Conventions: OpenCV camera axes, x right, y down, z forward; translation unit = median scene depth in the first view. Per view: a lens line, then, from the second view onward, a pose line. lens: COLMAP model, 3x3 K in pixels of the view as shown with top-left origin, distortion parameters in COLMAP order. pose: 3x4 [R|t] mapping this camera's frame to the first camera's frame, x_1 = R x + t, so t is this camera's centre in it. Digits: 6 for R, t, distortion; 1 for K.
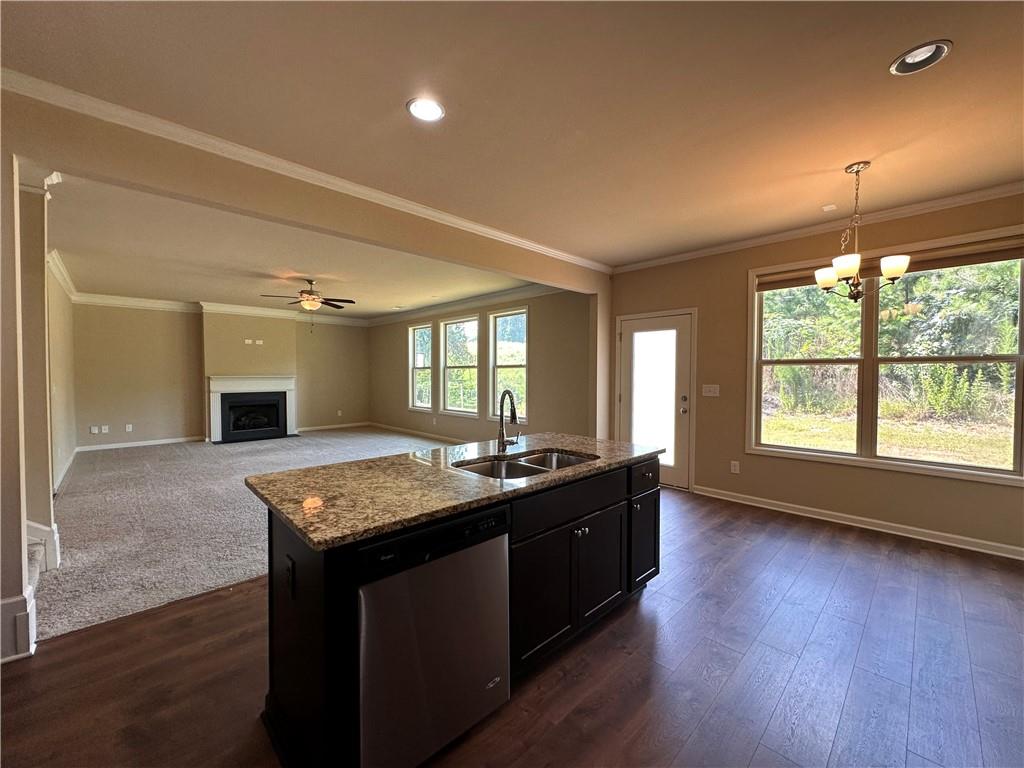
lens RADIAL K [[407.3, 0, 513.9], [0, 407.3, 383.8], [0, 0, 1]] dist [-0.003065, 0.000626]
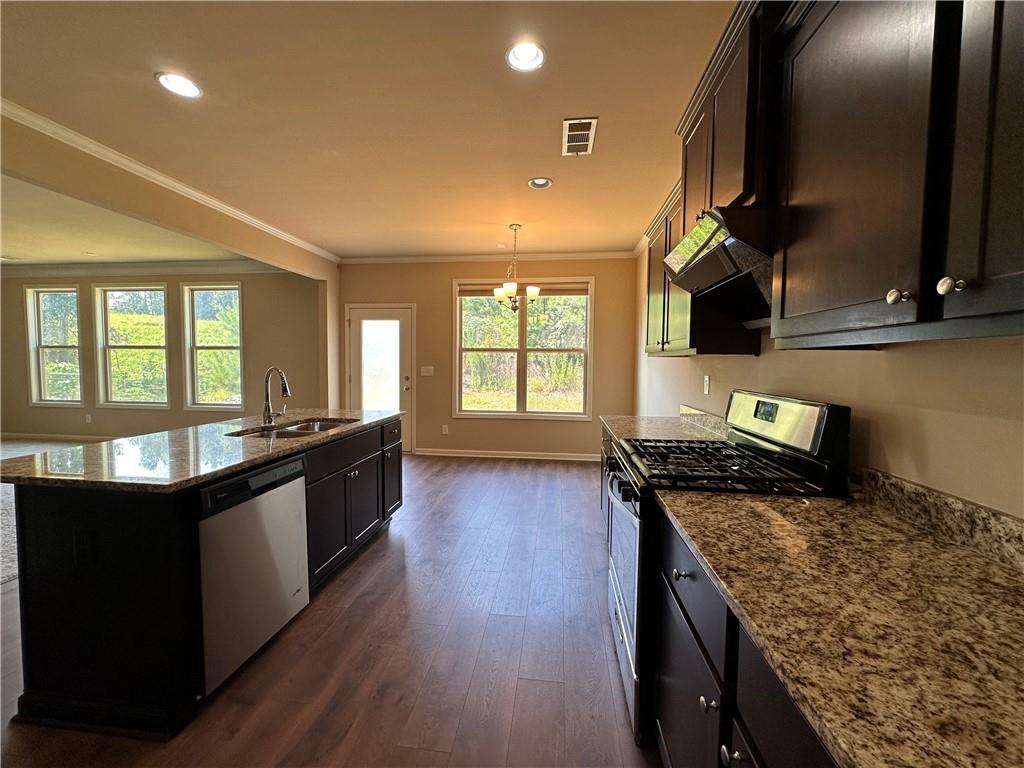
lens RADIAL K [[404.8, 0, 515.2], [0, 404.8, 380.0], [0, 0, 1]] dist [-0.012289, -0.000387]
pose [[0.769775, -0.022434, 0.637921, -0.119933], [0.006776, 0.999613, 0.026978, 0.013700], [-0.638279, -0.016444, 0.769629, -0.154582]]
